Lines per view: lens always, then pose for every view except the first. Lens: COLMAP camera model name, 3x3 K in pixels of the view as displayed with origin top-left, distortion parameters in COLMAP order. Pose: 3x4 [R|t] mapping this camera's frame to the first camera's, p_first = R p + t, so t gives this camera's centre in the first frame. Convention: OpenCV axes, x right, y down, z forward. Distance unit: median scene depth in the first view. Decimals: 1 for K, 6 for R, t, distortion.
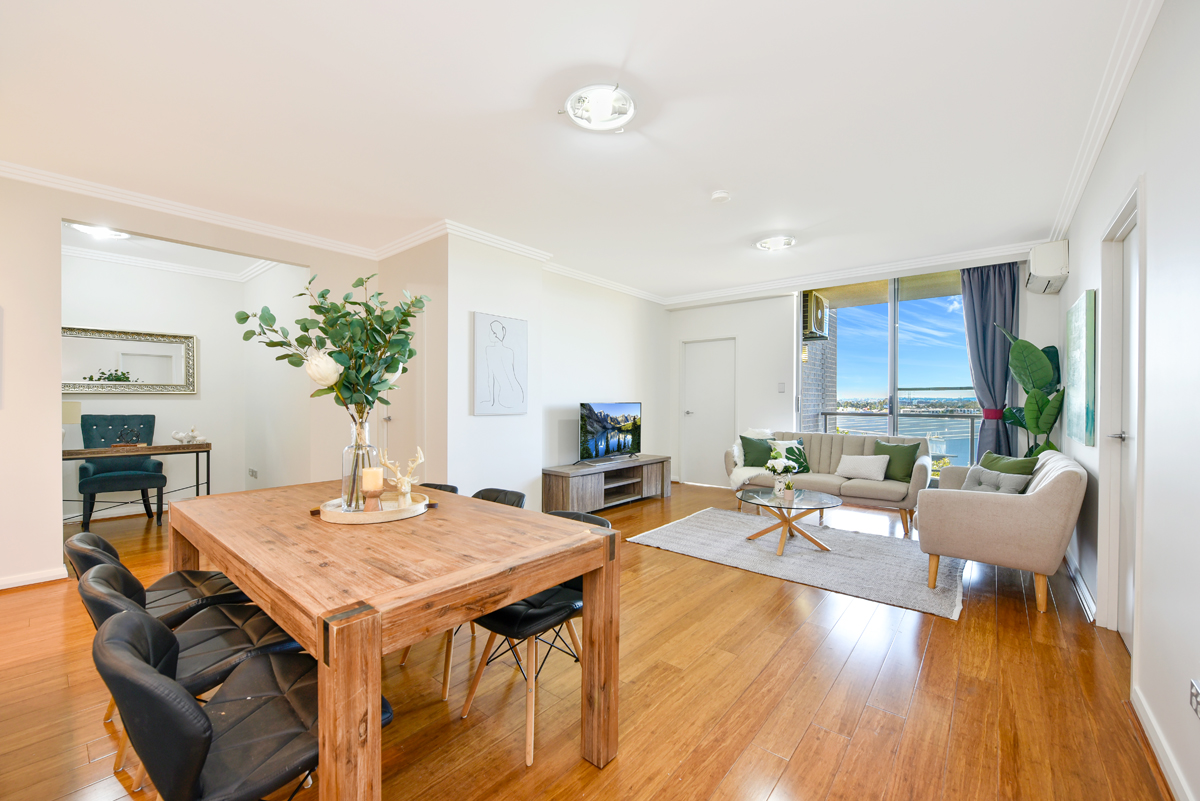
lens RADIAL K [[474.2, 0, 606.7], [0, 474.2, 402.1], [0, 0, 1]] dist [-0.012358, -0.000714]
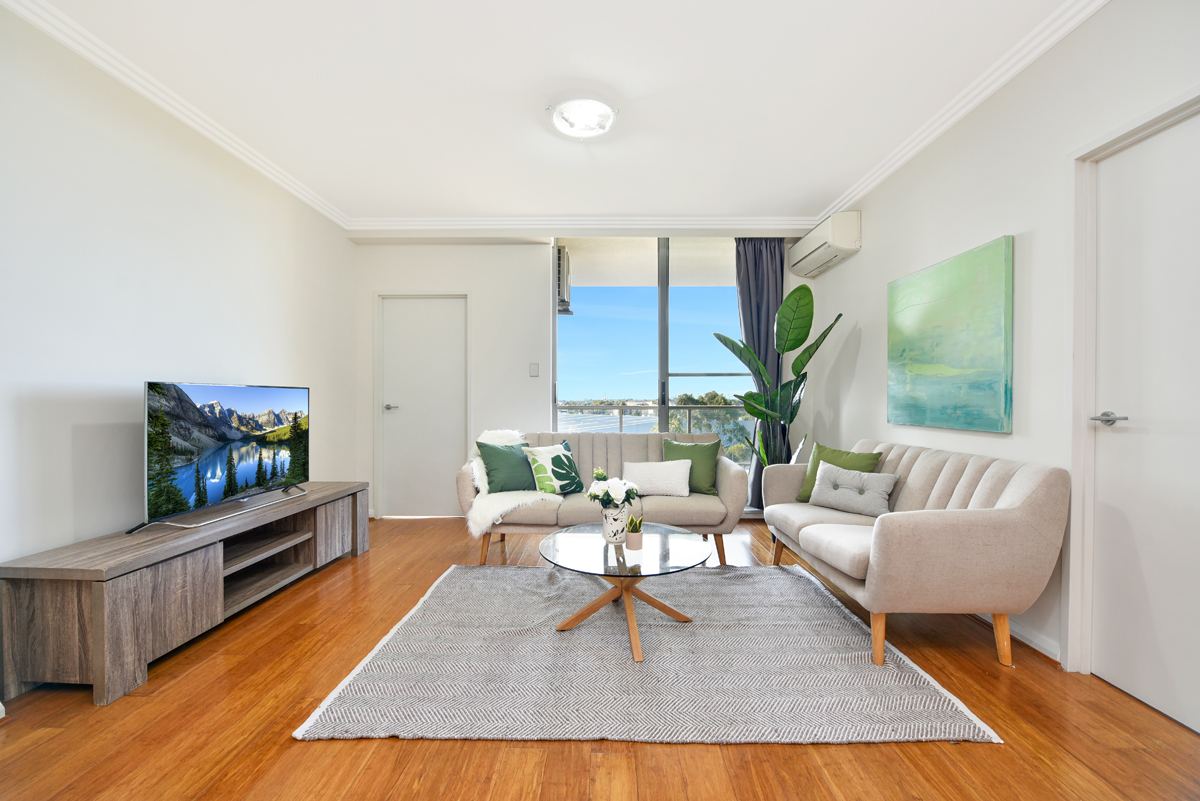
lens RADIAL K [[474.2, 0, 599.0], [0, 474.2, 408.2], [0, 0, 1]] dist [-0.012358, -0.000714]
pose [[0.786601, -0.011118, 0.617361, 0.001455], [0.004204, 0.999911, 0.012651, 0.019987], [-0.617447, -0.007356, 0.786578, 0.408532]]
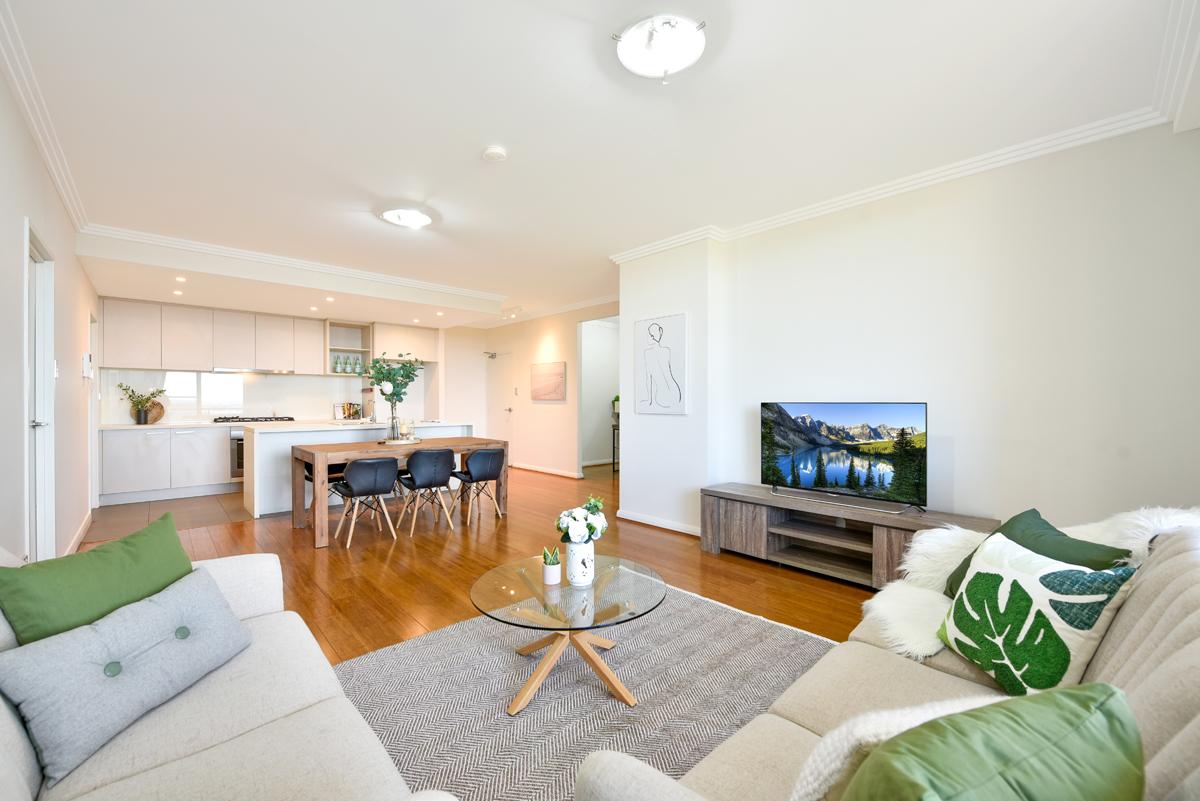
lens RADIAL K [[474.2, 0, 596.7], [0, 474.2, 399.2], [0, 0, 1]] dist [-0.012358, -0.000714]
pose [[-0.134396, -0.003617, -0.990921, 0.630247], [-0.002569, 0.999991, -0.003302, 0.000449], [0.990924, 0.002102, -0.134404, 0.784044]]
